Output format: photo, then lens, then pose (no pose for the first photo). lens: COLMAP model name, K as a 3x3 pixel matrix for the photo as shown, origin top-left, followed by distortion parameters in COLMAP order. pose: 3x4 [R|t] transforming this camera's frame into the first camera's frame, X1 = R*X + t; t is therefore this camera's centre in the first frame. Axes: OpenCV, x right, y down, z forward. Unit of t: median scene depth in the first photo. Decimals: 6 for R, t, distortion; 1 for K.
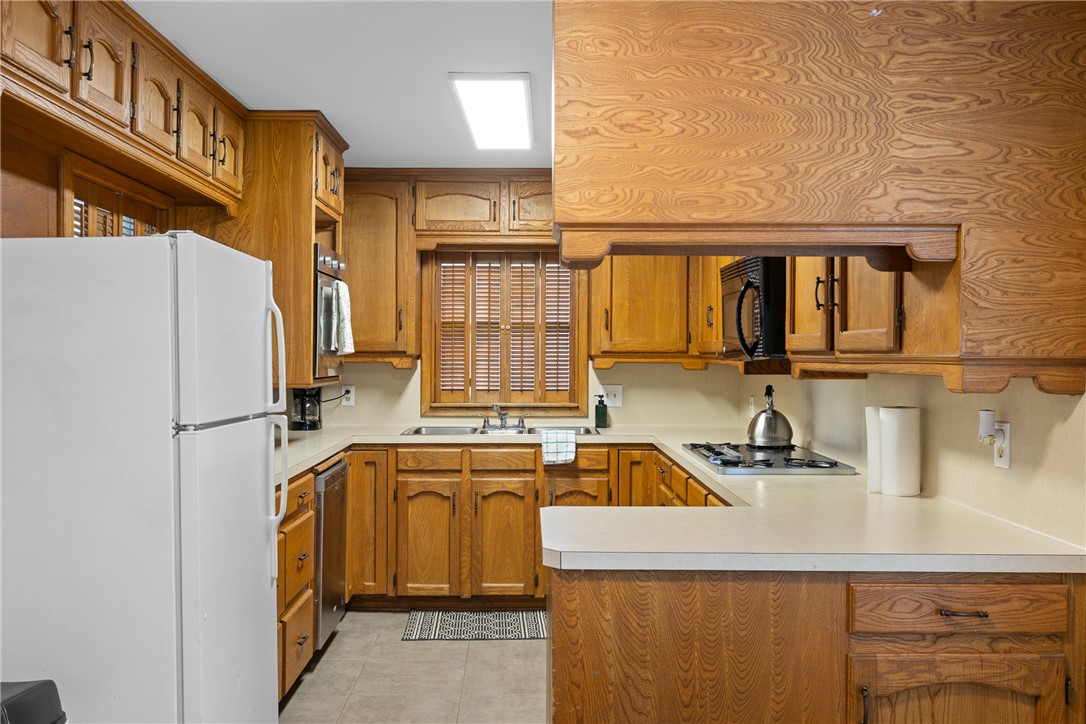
lens RADIAL K [[998.5, 0, 543.0], [0, 998.5, 359.5], [0, 0, 1]] dist [0.002669, 0.000000]
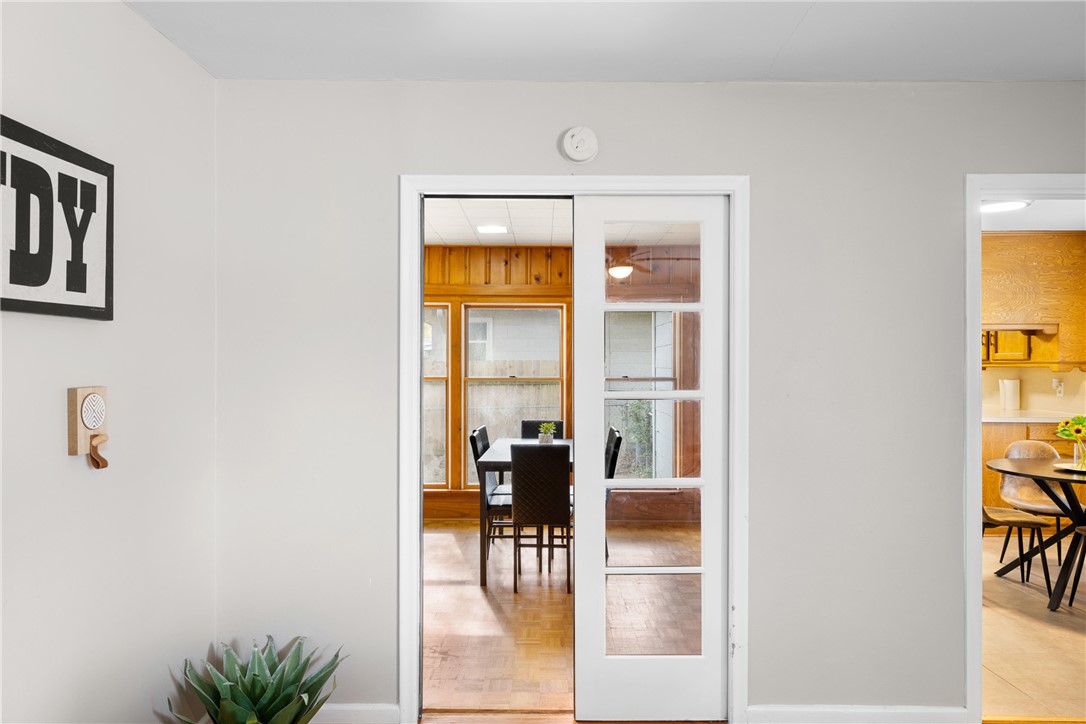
lens RADIAL K [[722.1, 0, 543.2], [0, 722.1, 364.2], [0, 0, 1]] dist [0.001287, -0.000171]
pose [[0.999643, -0.001571, -0.026684, -1.316031], [0.001521, 0.999997, -0.001895, 0.008888], [0.026687, 0.001854, 0.999642, -1.572794]]
